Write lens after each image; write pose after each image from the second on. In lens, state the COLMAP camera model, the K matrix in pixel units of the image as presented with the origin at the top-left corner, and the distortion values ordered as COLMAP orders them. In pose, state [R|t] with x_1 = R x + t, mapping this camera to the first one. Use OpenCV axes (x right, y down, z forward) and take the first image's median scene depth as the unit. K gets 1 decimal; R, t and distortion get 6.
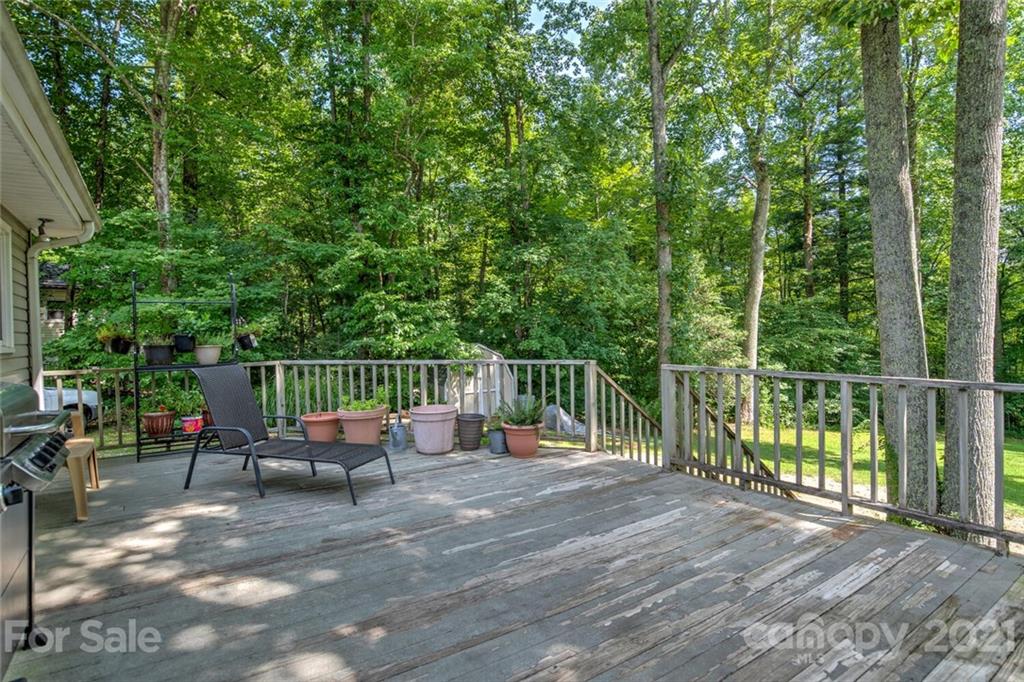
lens RADIAL K [[535.7, 0, 503.7], [0, 535.7, 333.0], [0, 0, 1]] dist [-0.053276, 0.016576]
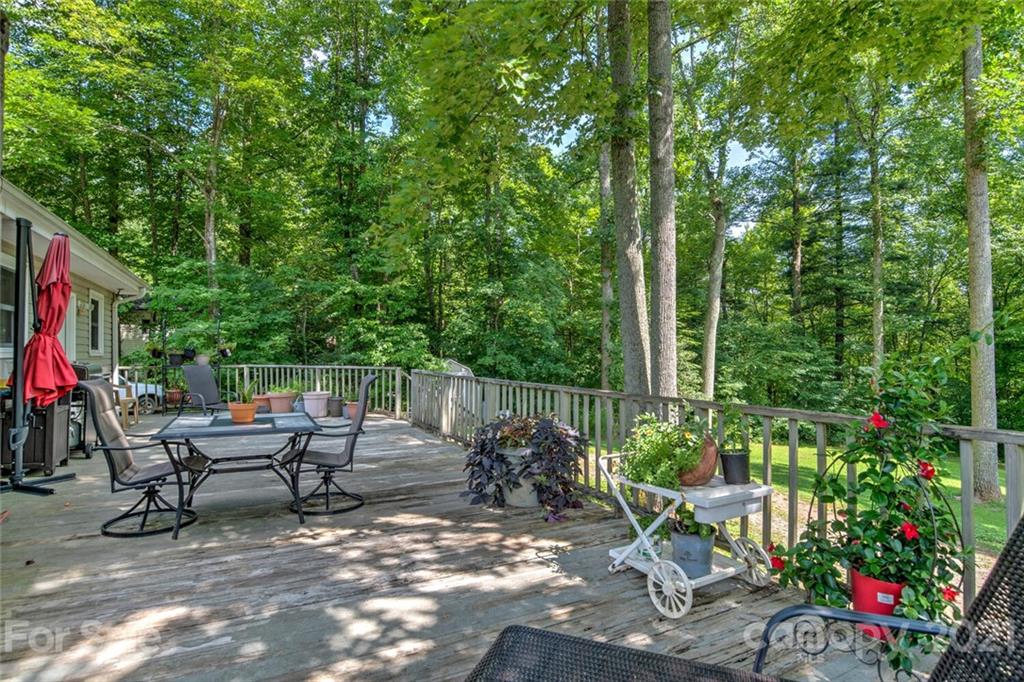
lens RADIAL K [[535.7, 0, 498.4], [0, 535.7, 338.9], [0, 0, 1]] dist [-0.053276, 0.016576]
pose [[0.990242, 0.013354, -0.138715, 0.254696], [-0.016293, 0.999666, -0.020068, -0.004096], [0.138401, 0.022132, 0.990129, -0.237084]]
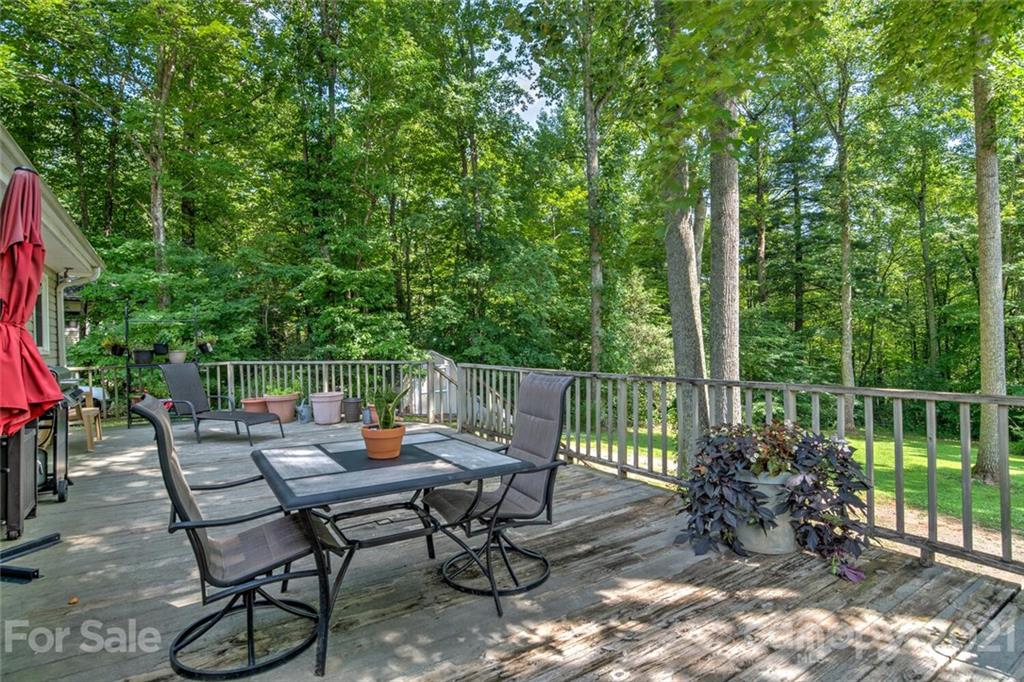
lens RADIAL K [[535.7, 0, 496.6], [0, 535.7, 338.7], [0, 0, 1]] dist [-0.053276, 0.016576]
pose [[0.999687, 0.000502, -0.024999, 0.131315], [-0.000554, 0.999998, -0.002096, -0.002444], [0.024998, 0.002109, 0.999685, -0.157675]]
